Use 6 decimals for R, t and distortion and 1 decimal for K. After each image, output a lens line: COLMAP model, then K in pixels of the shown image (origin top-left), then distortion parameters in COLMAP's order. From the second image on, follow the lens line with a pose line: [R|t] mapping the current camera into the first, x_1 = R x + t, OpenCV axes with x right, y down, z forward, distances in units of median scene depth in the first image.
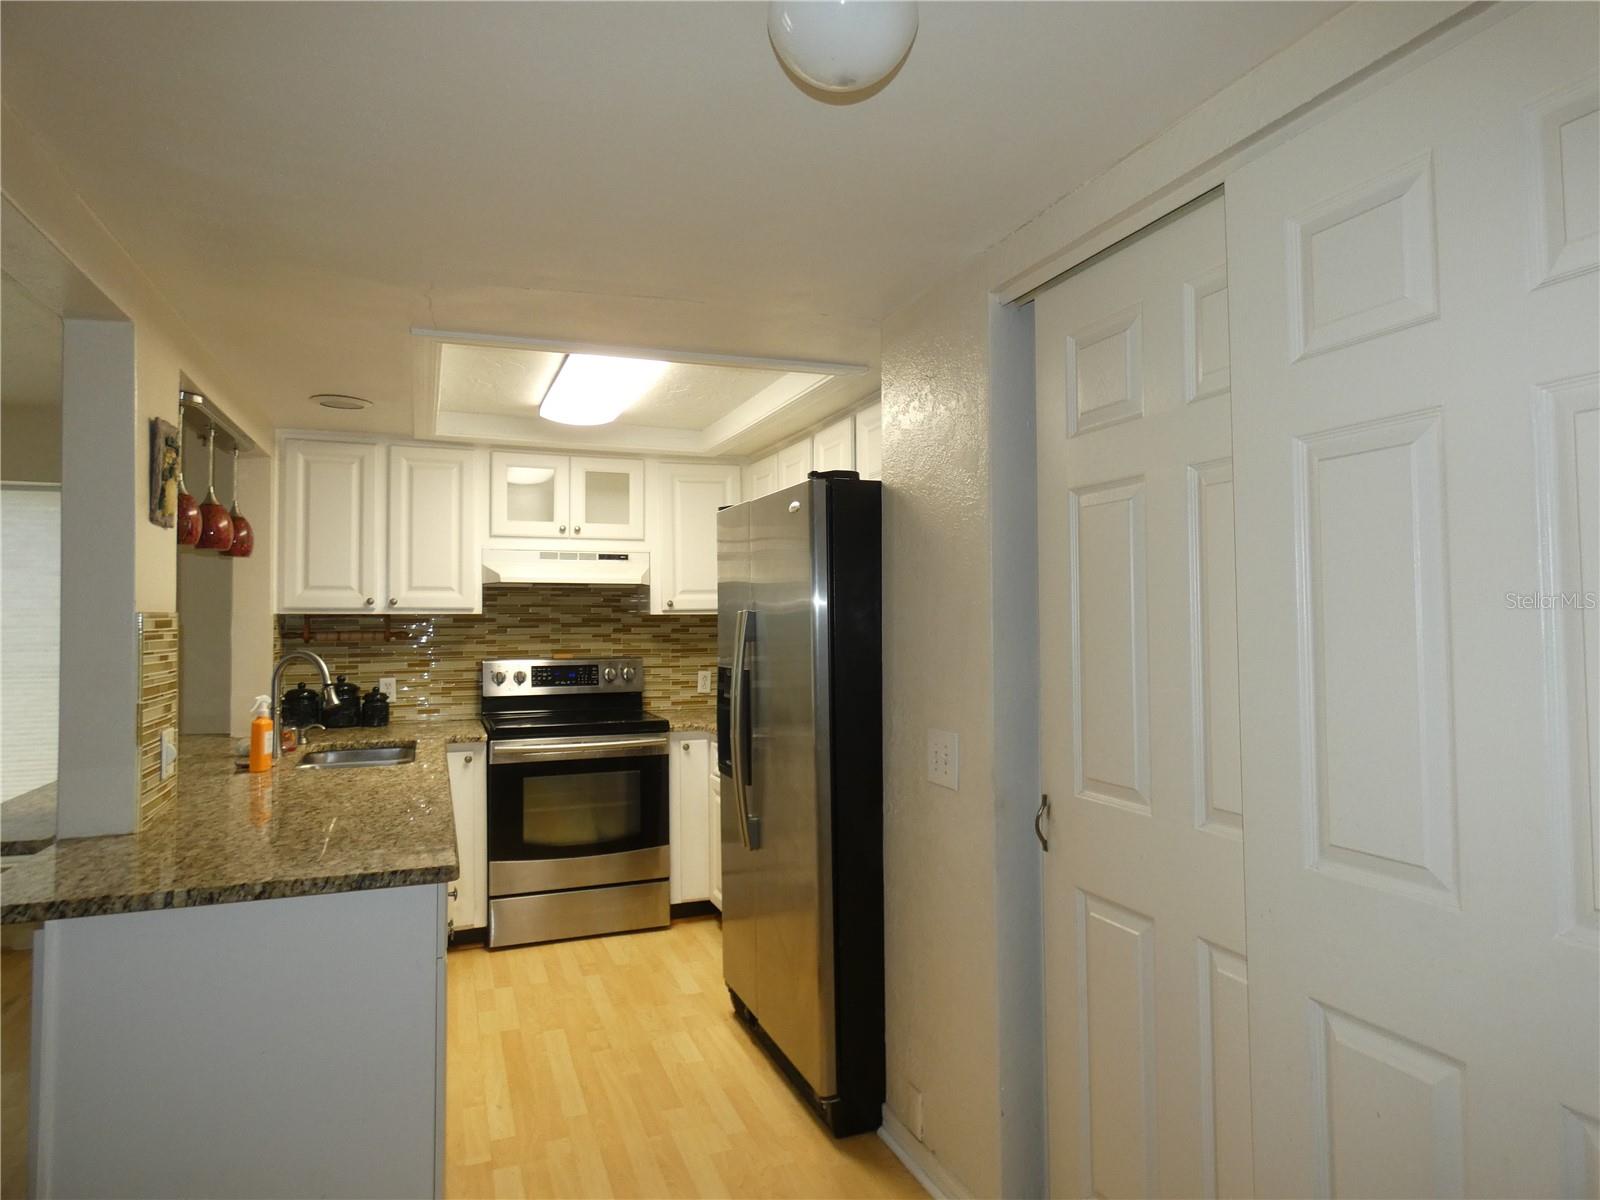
lens RADIAL K [[969.0, 0, 790.4], [0, 969.0, 600.2], [0, 0, 1]] dist [-0.006023, 0.003422]
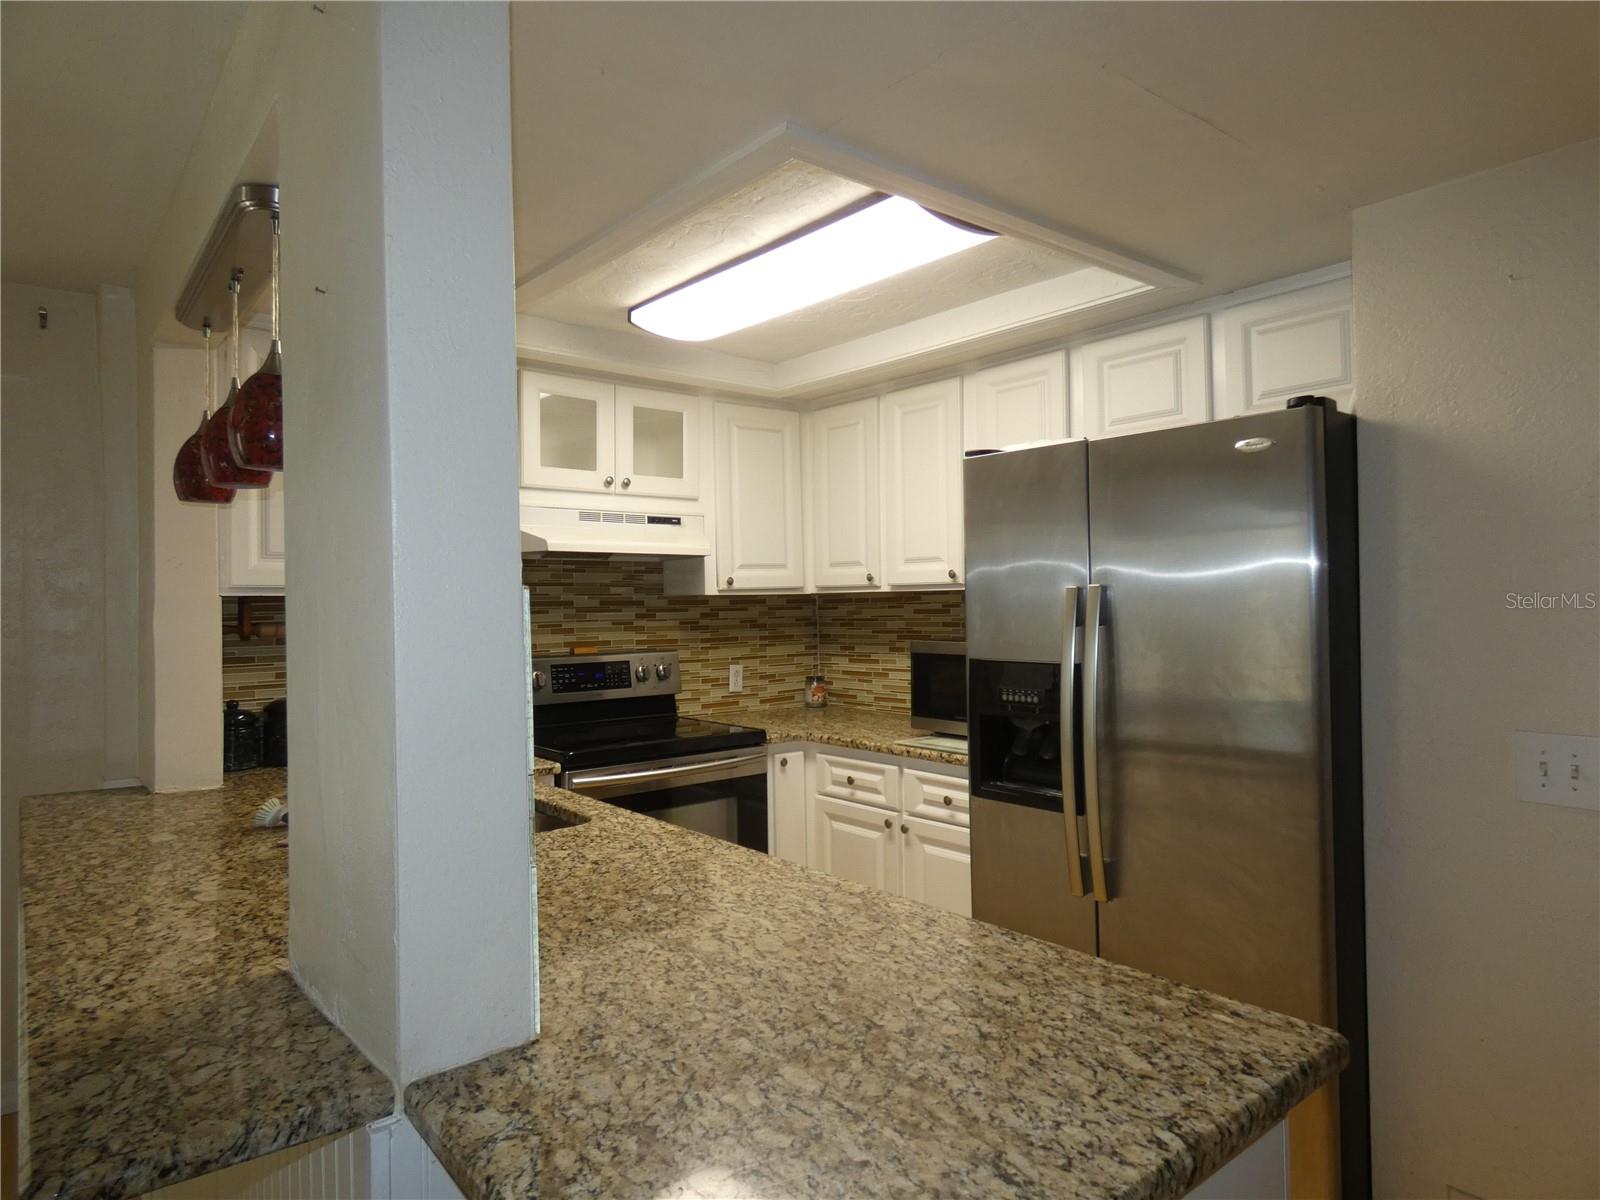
lens RADIAL K [[969.0, 0, 807.8], [0, 969.0, 596.3], [0, 0, 1]] dist [-0.006023, 0.003422]
pose [[0.946198, -0.005609, 0.323539, -0.325980], [0.001801, 0.999926, 0.012066, 0.006519], [-0.323583, -0.010834, 0.946138, 0.235562]]
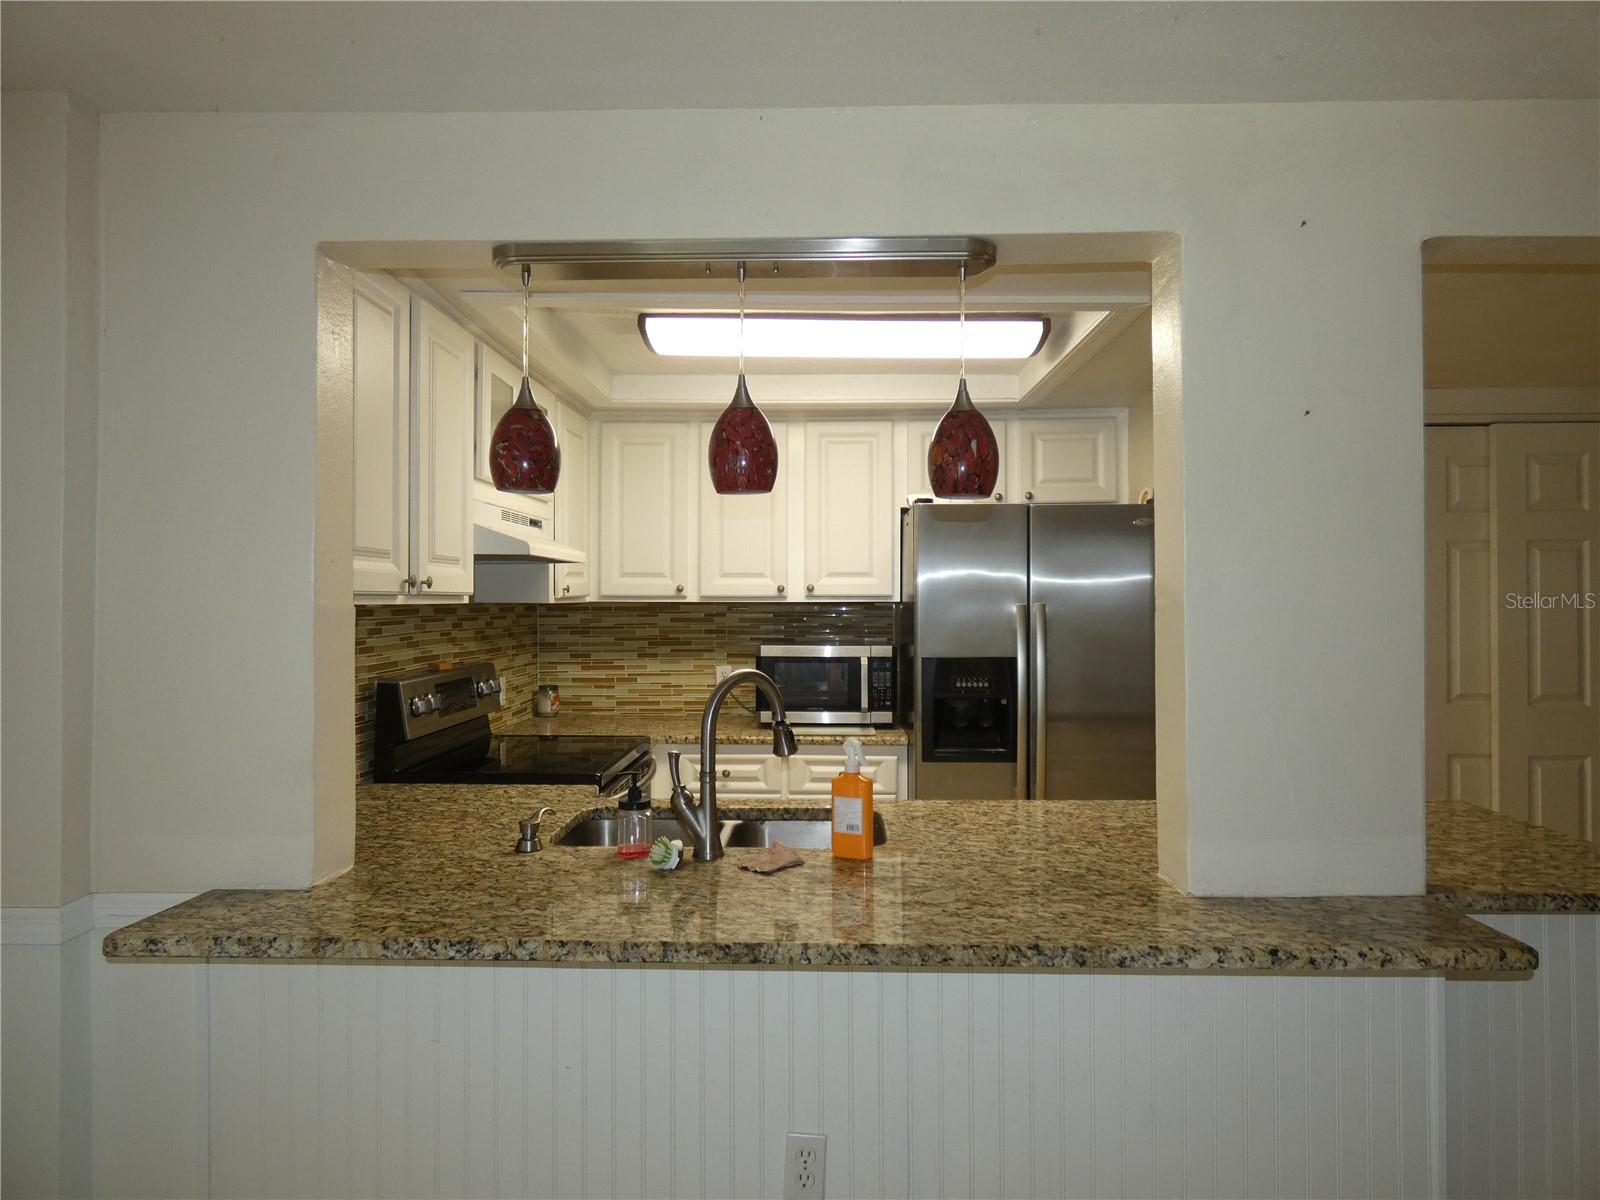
lens RADIAL K [[969.0, 0, 812.4], [0, 969.0, 597.3], [0, 0, 1]] dist [-0.006023, 0.003422]
pose [[0.385558, 0.007300, 0.922655, -0.769646], [-0.021221, 0.999774, 0.000958, 0.005157], [-0.922440, -0.019949, 0.385626, 0.534472]]
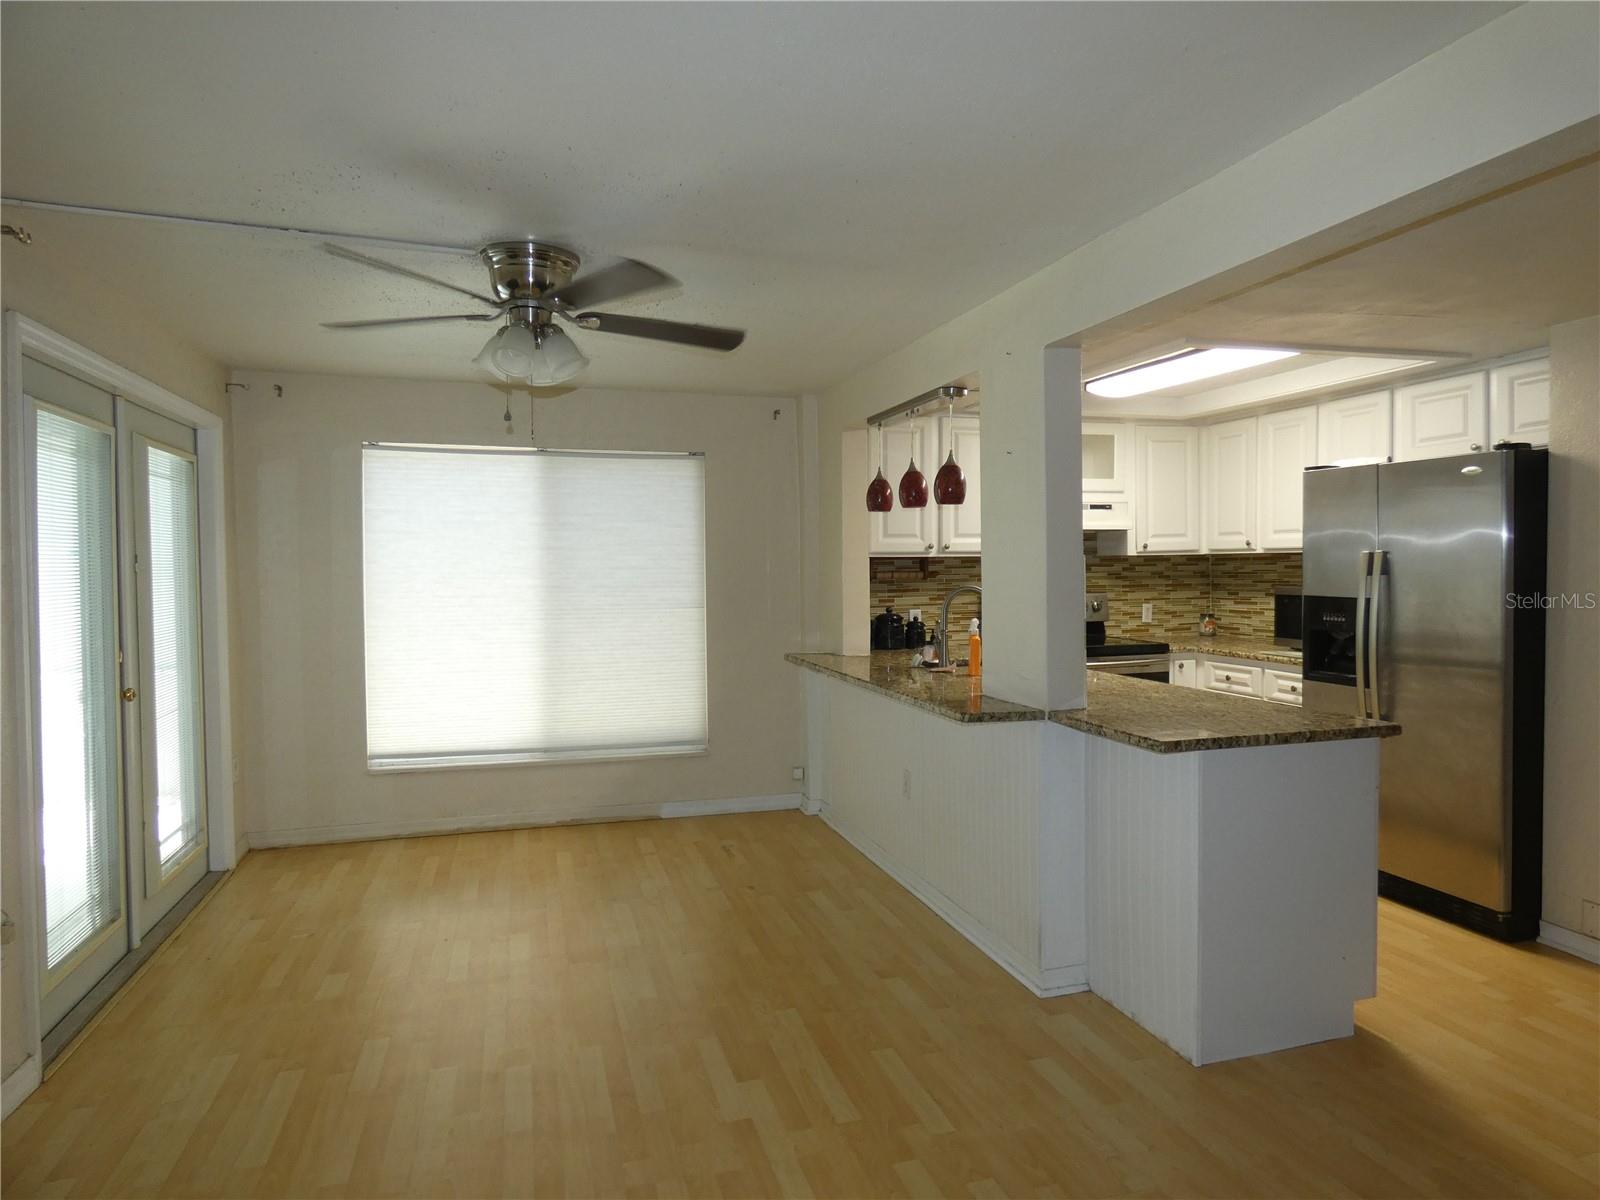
lens RADIAL K [[969.0, 0, 800.1], [0, 969.0, 604.4], [0, 0, 1]] dist [-0.006023, 0.003422]
pose [[0.996933, -0.003632, -0.078181, -0.458767], [0.008614, 0.997946, 0.063477, -0.004132], [0.077790, -0.063956, 0.994916, -0.212240]]
